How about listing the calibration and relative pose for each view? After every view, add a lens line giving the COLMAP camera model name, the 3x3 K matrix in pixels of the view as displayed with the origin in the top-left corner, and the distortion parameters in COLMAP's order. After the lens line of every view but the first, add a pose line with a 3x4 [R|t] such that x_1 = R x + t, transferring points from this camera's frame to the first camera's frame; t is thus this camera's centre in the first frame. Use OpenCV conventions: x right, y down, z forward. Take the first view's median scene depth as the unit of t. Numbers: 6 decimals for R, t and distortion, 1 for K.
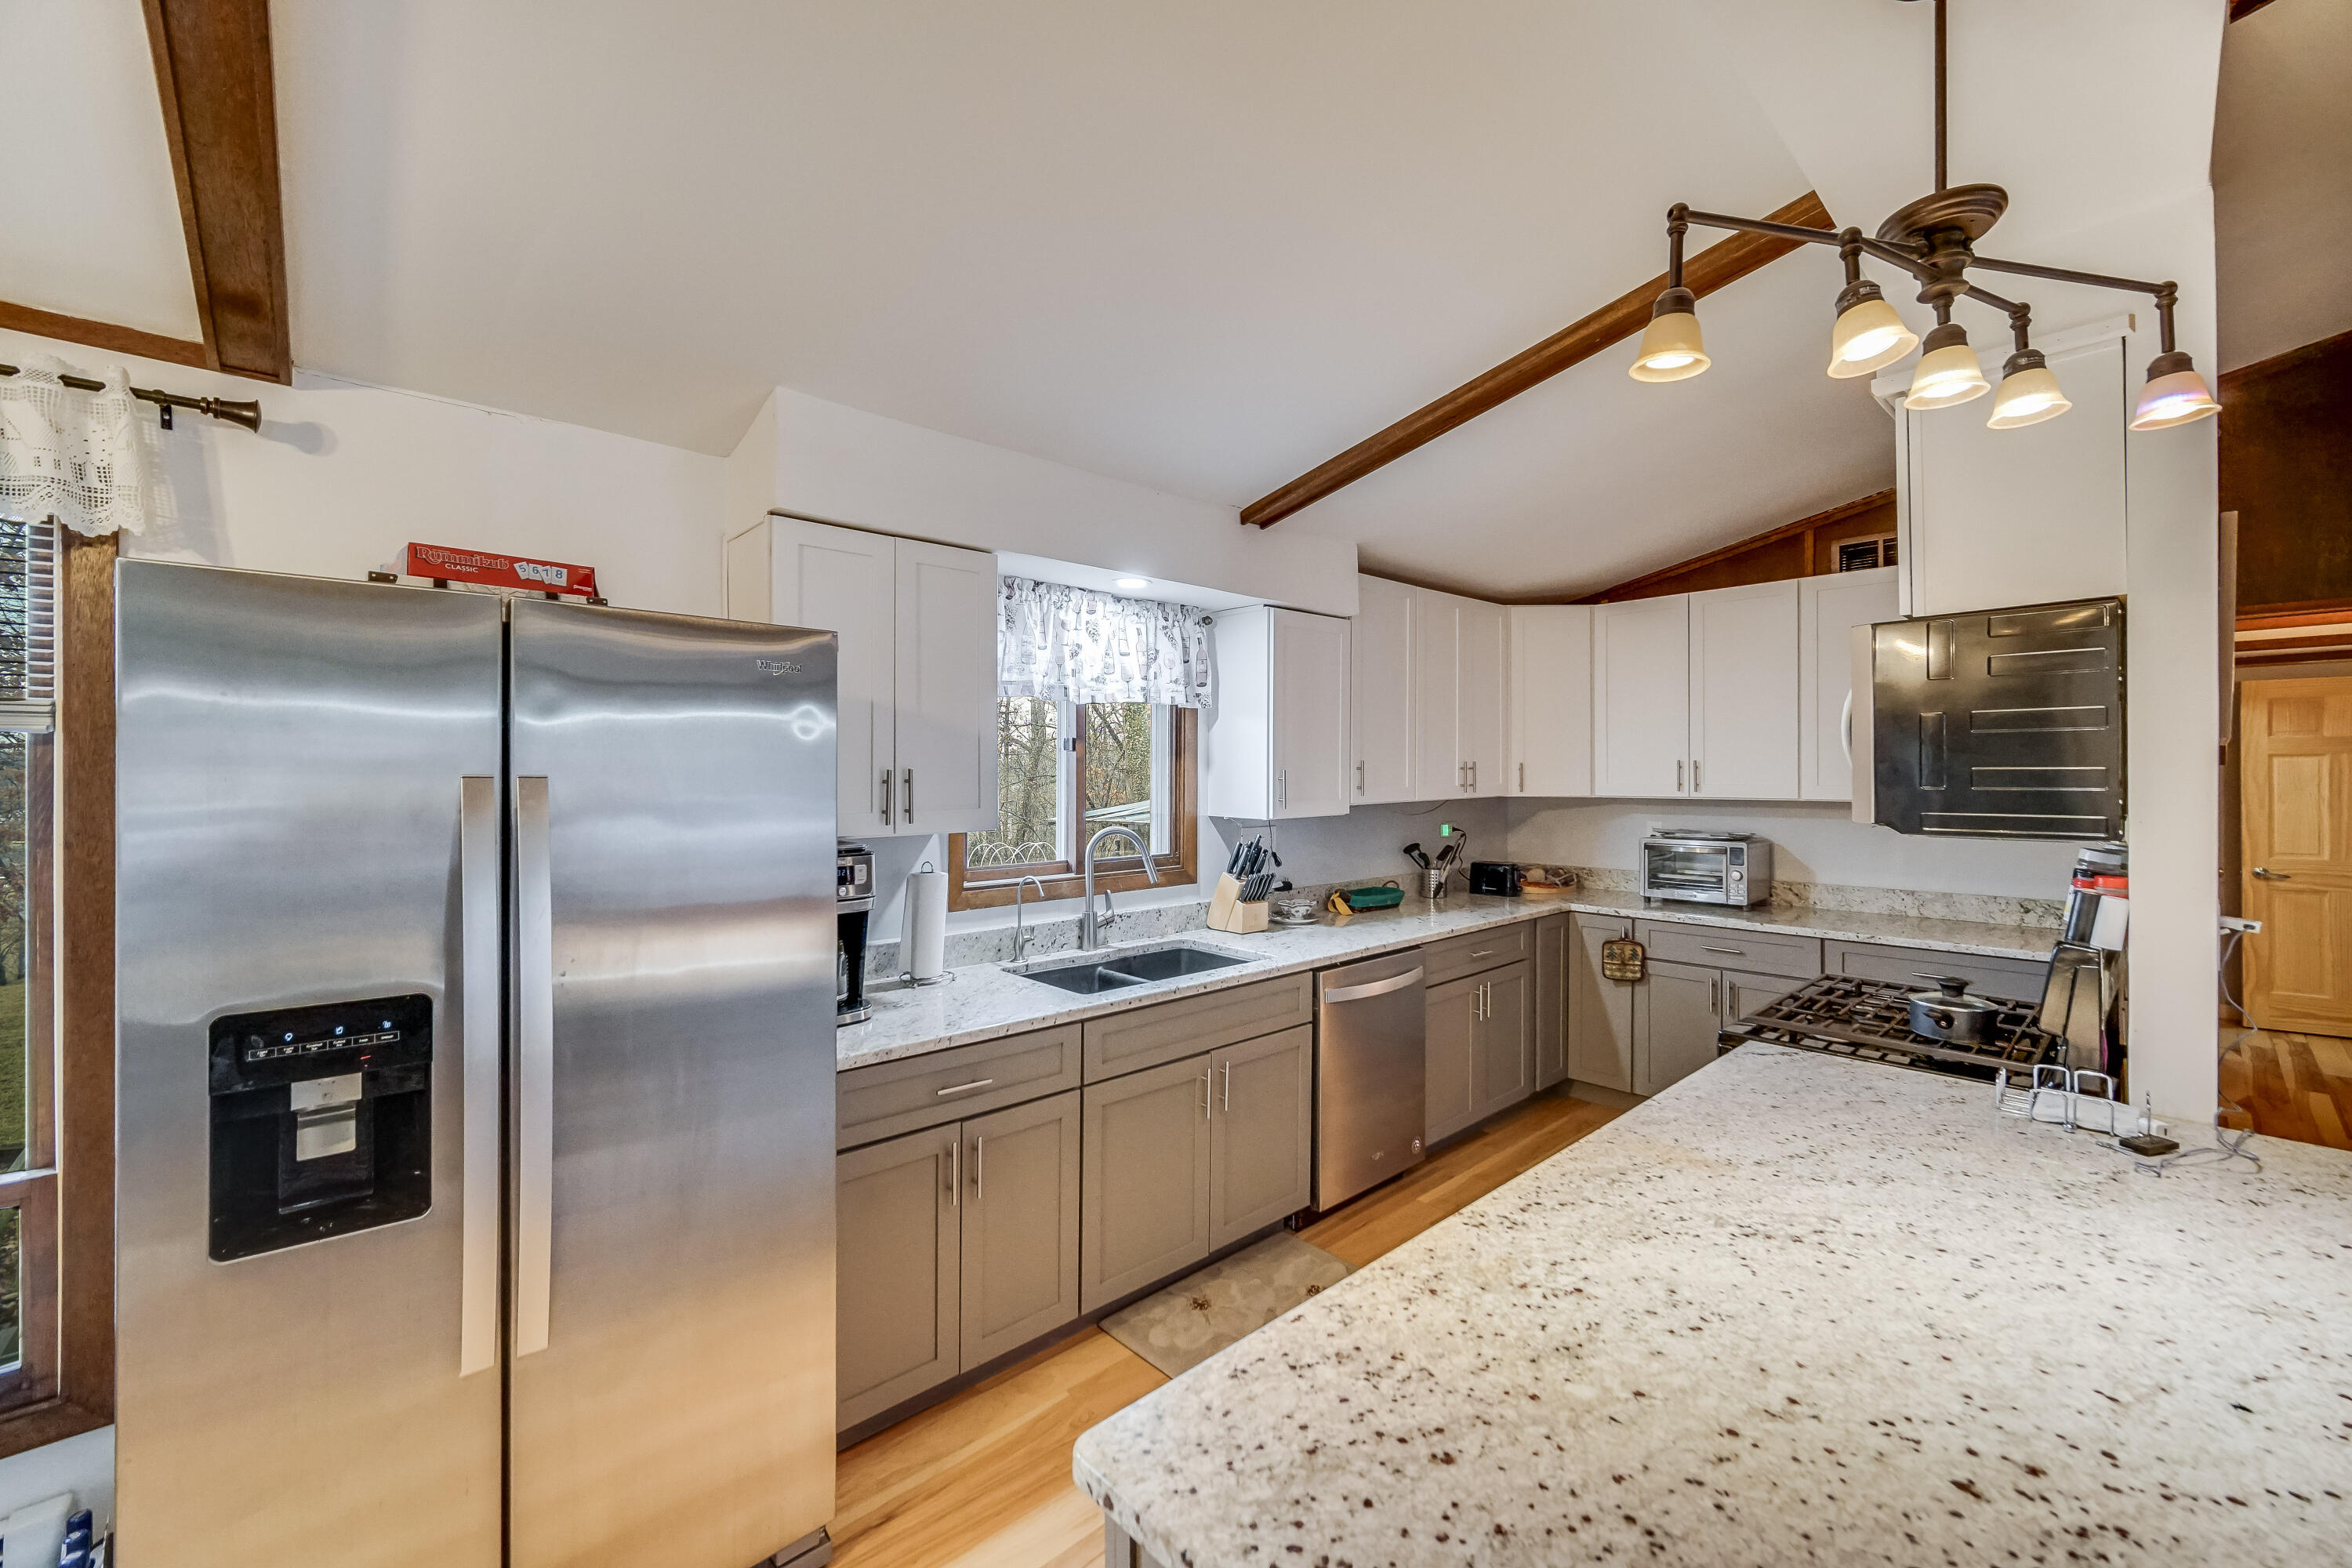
lens RADIAL K [[940.9, 0, 1174.9], [0, 940.9, 771.7], [0, 0, 1]] dist [-0.001375, 0.000164]
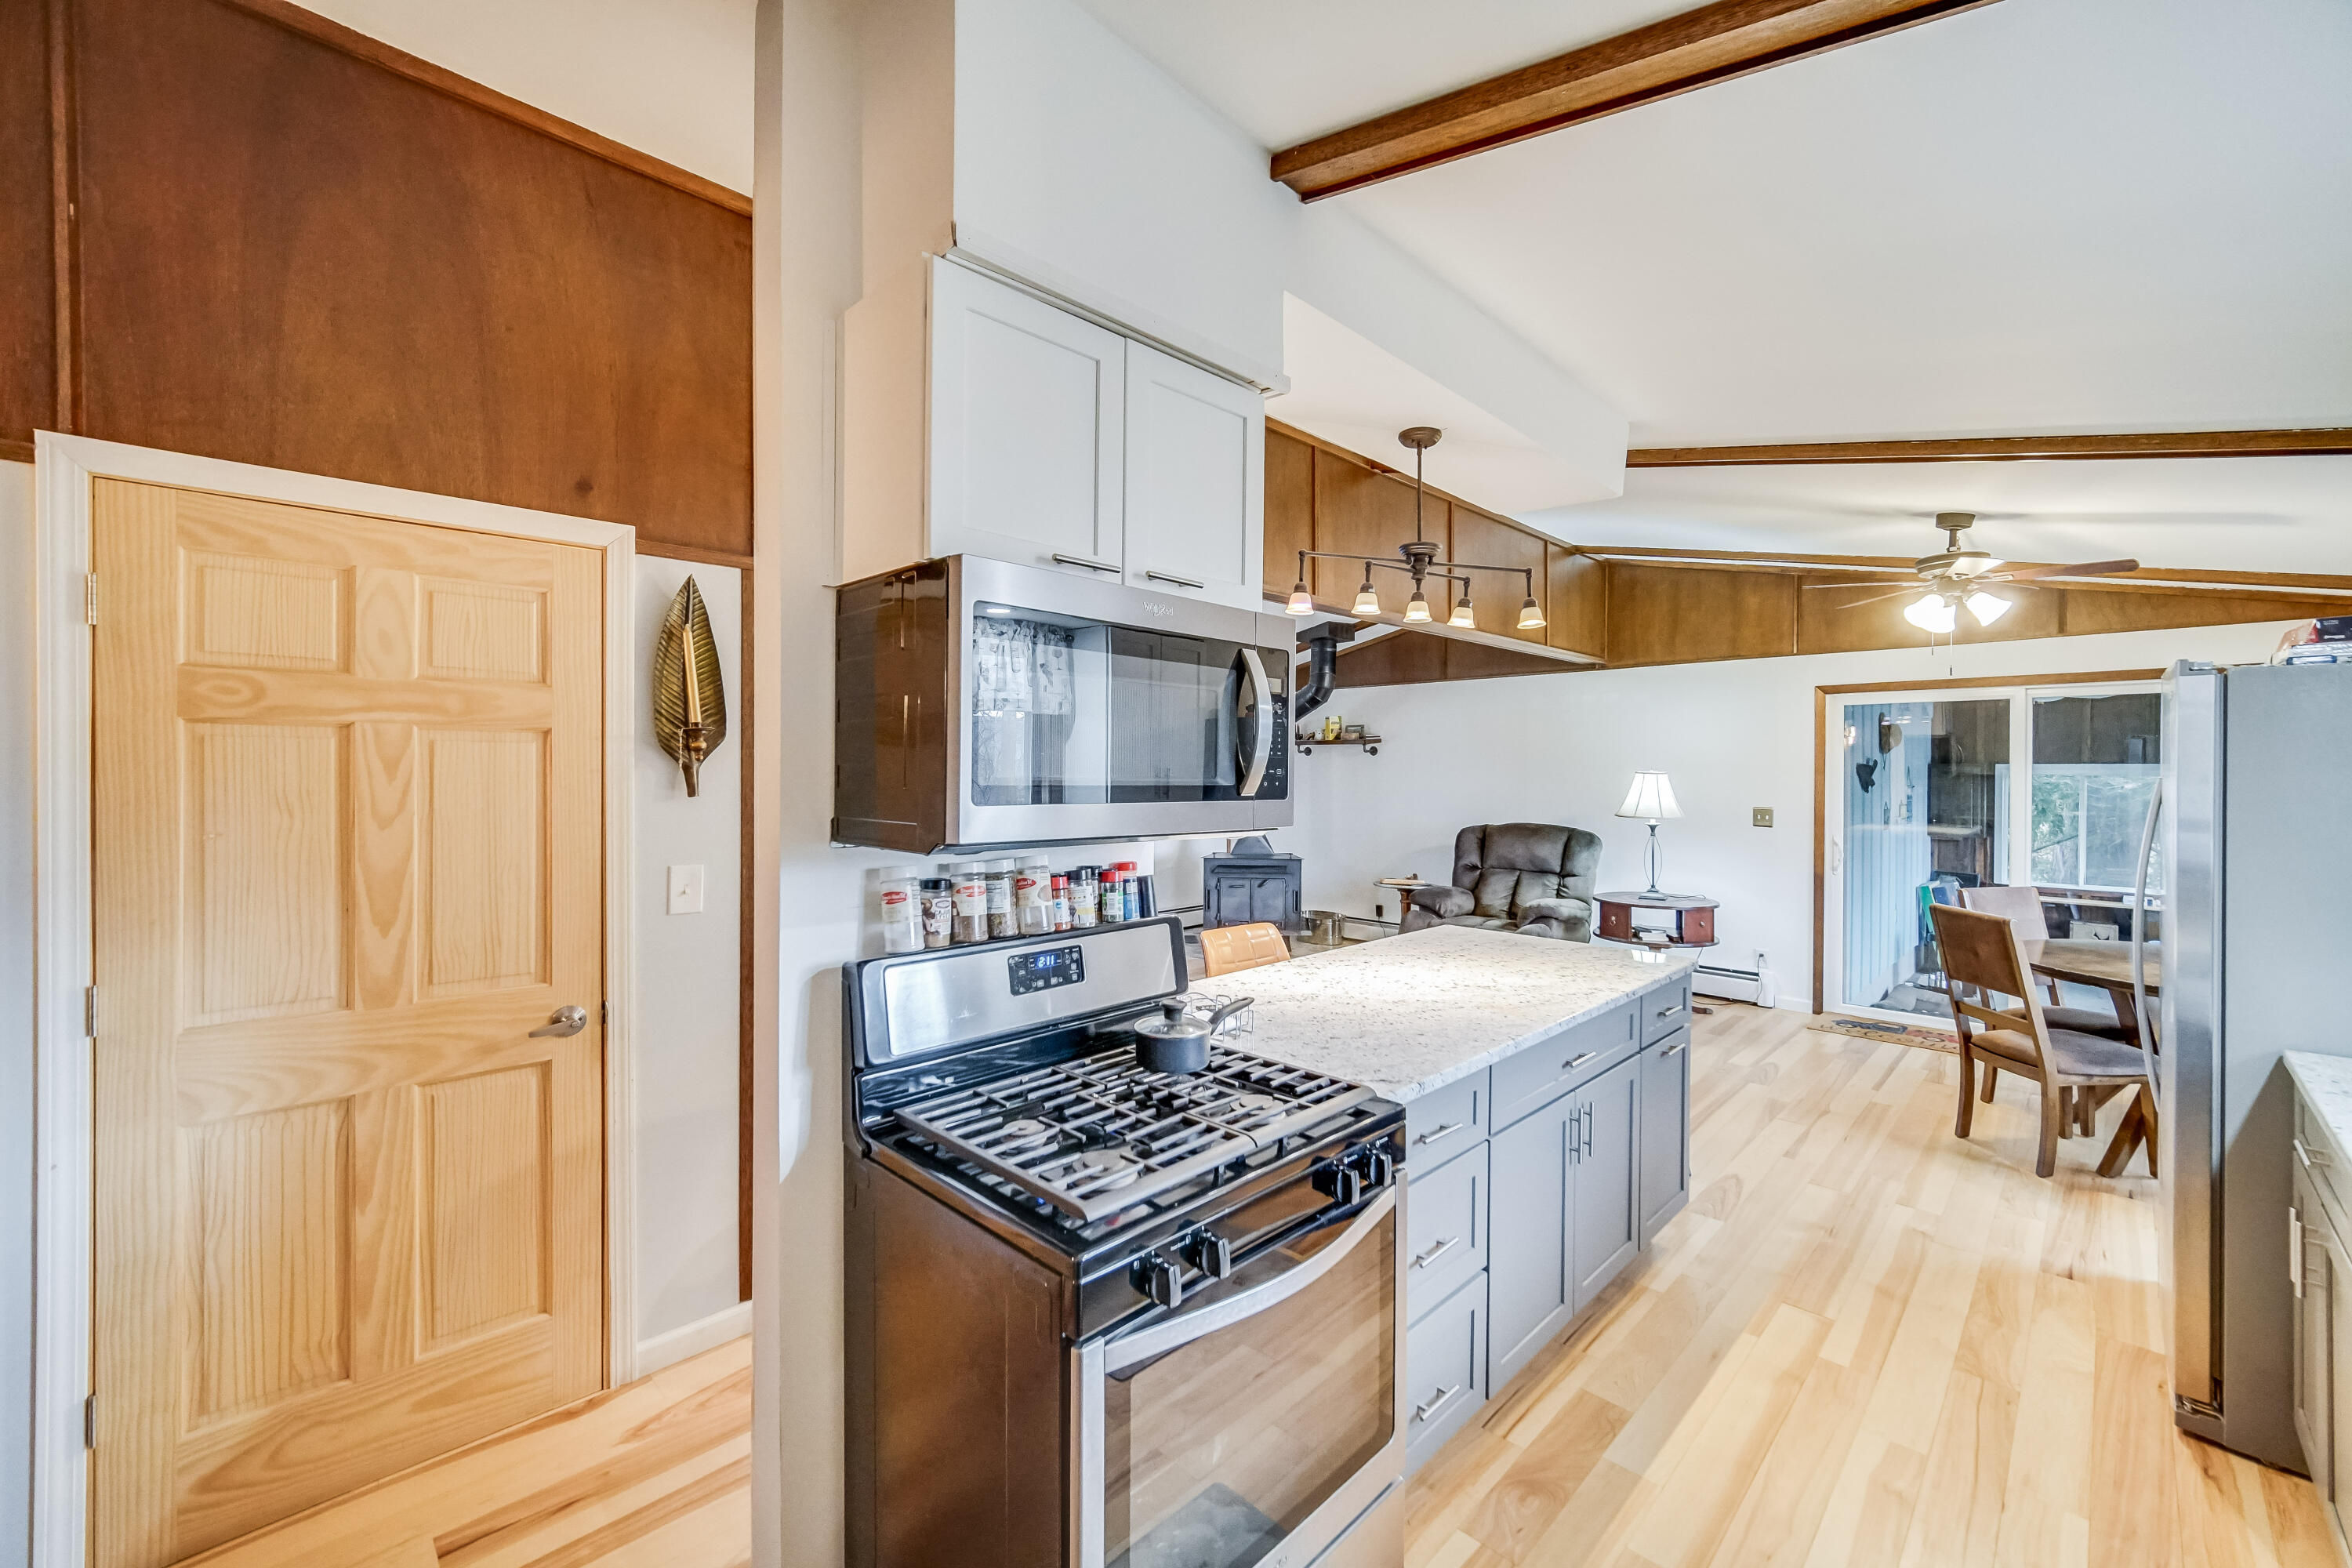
lens RADIAL K [[940.9, 0, 1174.9], [0, 940.9, 771.7], [0, 0, 1]] dist [-0.001375, 0.000164]
pose [[-0.998796, -0.003620, -0.048915, 0.556799], [-0.003691, 0.999992, 0.001363, -0.000003], [0.048910, 0.001542, -0.998802, 1.214283]]
